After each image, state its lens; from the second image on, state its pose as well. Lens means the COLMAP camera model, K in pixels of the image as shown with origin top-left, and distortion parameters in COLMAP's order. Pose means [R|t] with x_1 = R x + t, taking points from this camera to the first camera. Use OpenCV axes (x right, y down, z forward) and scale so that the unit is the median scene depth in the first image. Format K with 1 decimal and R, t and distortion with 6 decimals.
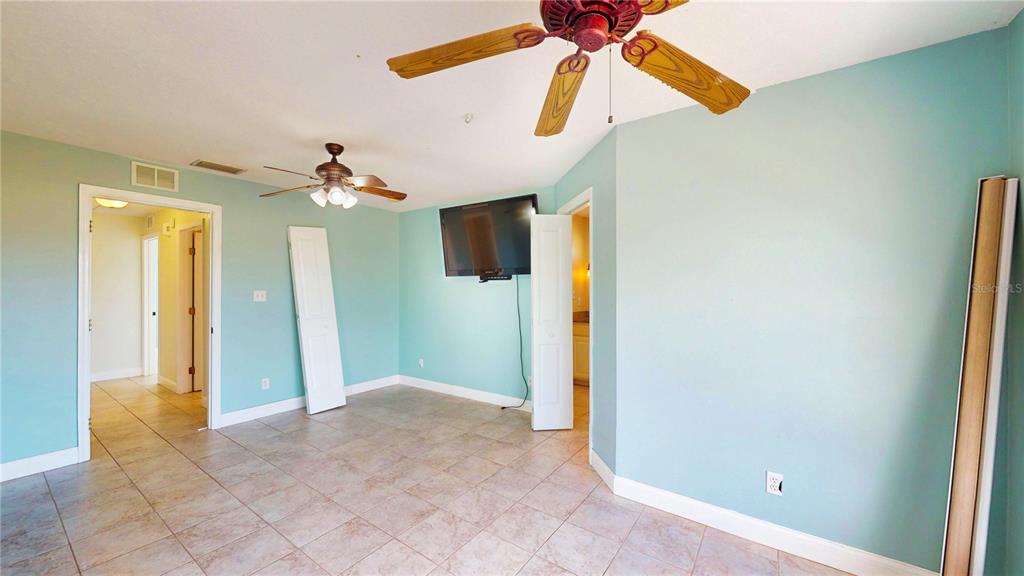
lens RADIAL K [[368.1, 0, 512.4], [0, 368.1, 290.3], [0, 0, 1]] dist [-0.000054, 0.000138]
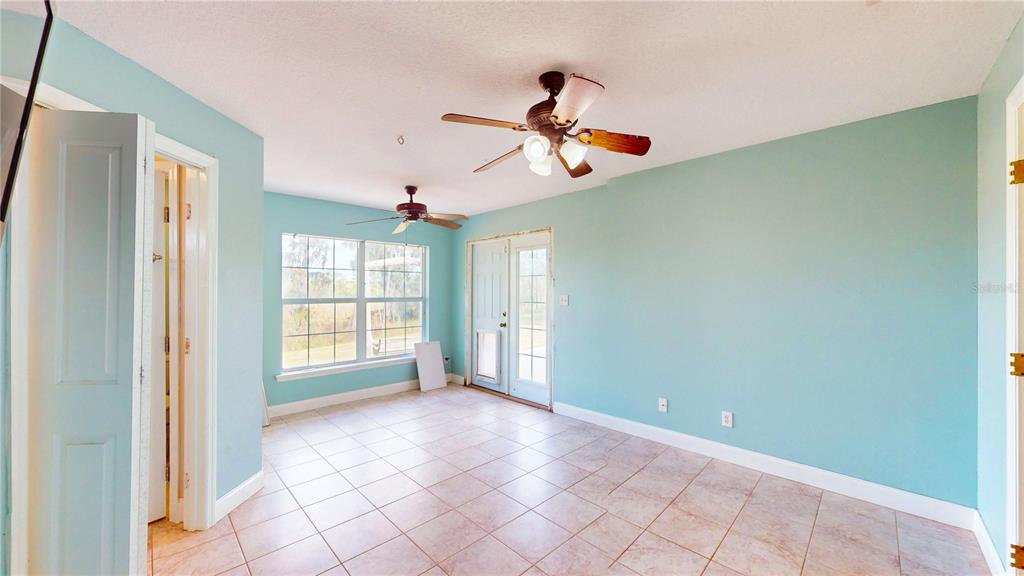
lens RADIAL K [[373.3, 0, 514.7], [0, 373.3, 291.3], [0, 0, 1]] dist [-0.000266, 0.000077]
pose [[-0.981453, -0.015275, 0.191094, -0.540229], [-0.015779, 0.999875, -0.001116, -0.015086], [-0.191053, -0.004111, -0.981571, 1.661028]]
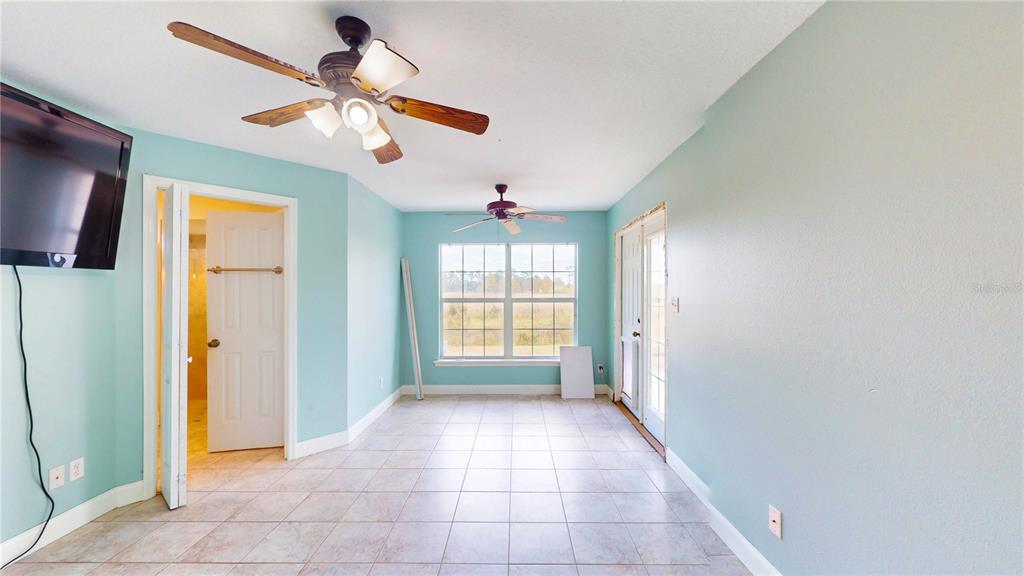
lens RADIAL K [[368.1, 0, 512.4], [0, 368.1, 290.3], [0, 0, 1]] dist [-0.000054, 0.000138]
pose [[-0.555128, -0.012189, 0.831675, -1.027342], [-0.008972, 0.999922, 0.008666, -0.029028], [-0.831716, -0.002651, -0.555195, 1.083525]]
